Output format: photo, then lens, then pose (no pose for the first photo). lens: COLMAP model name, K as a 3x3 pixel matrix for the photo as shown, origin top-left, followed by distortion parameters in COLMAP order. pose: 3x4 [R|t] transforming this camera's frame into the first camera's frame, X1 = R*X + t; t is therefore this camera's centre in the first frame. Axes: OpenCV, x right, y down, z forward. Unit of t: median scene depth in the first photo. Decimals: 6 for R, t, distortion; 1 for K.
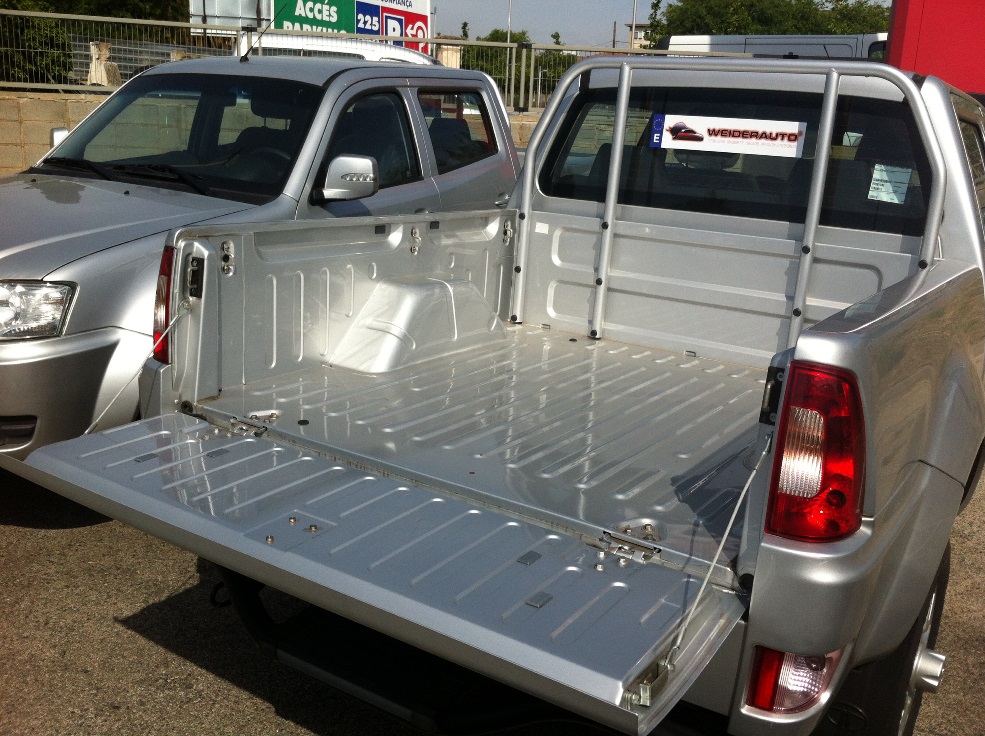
lens RADIAL K [[933.8, 0, 486.9], [0, 933.8, 389.0], [0, 0, 1]] dist [0.075710, -0.233442]
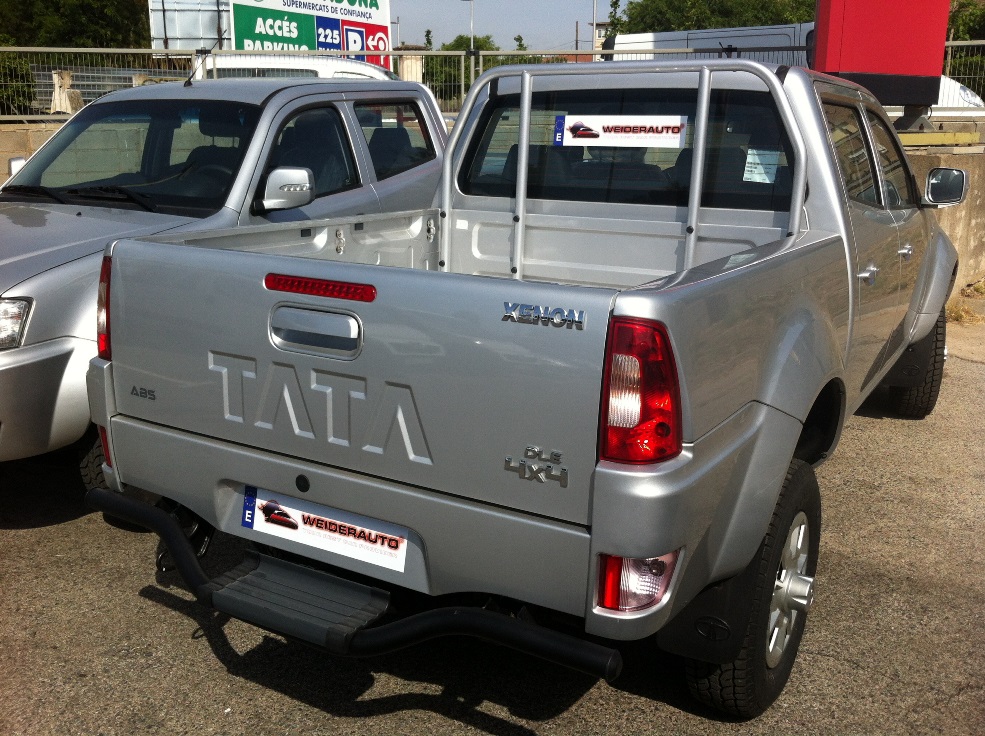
lens RADIAL K [[949.0, 0, 492.5], [0, 949.0, 368.0], [0, 0, 1]] dist [0.085102, -0.279569]
pose [[0.998136, -0.058746, 0.016548, 0.069191], [0.059198, 0.997845, -0.028297, 0.029401], [-0.014850, 0.029224, 0.999463, -0.105761]]
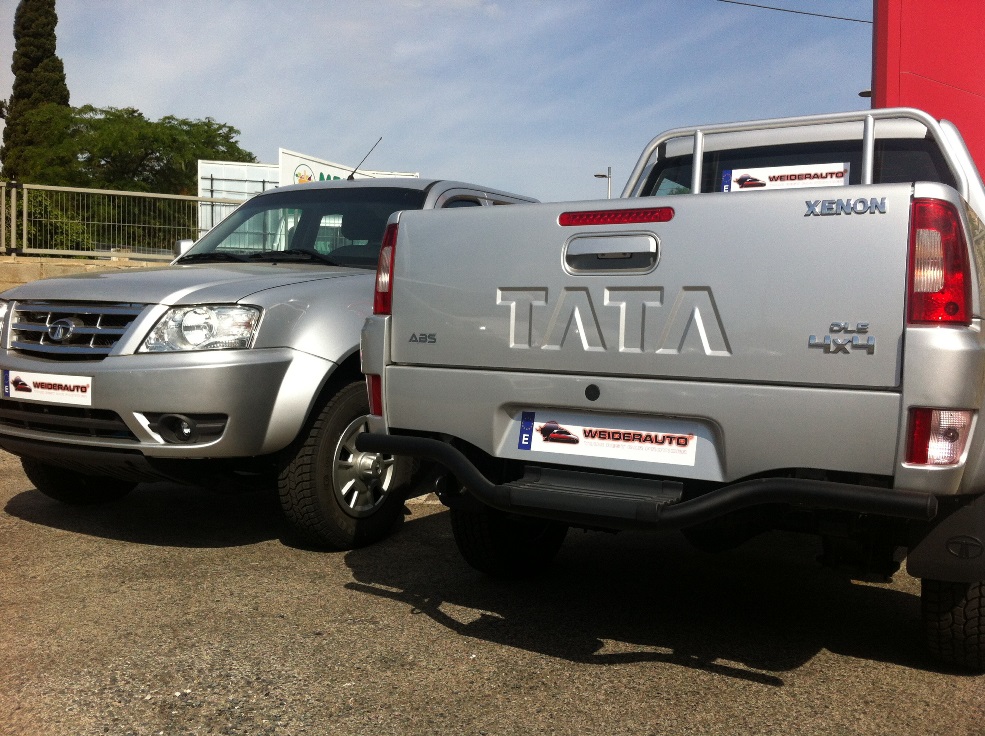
lens RADIAL K [[949.0, 0, 492.5], [0, 949.0, 368.0], [0, 0, 1]] dist [0.085102, -0.279569]
pose [[0.999117, -0.037733, 0.018466, -0.157599], [0.041042, 0.970536, -0.237434, 0.246255], [-0.008962, 0.237982, 0.971228, -0.156702]]
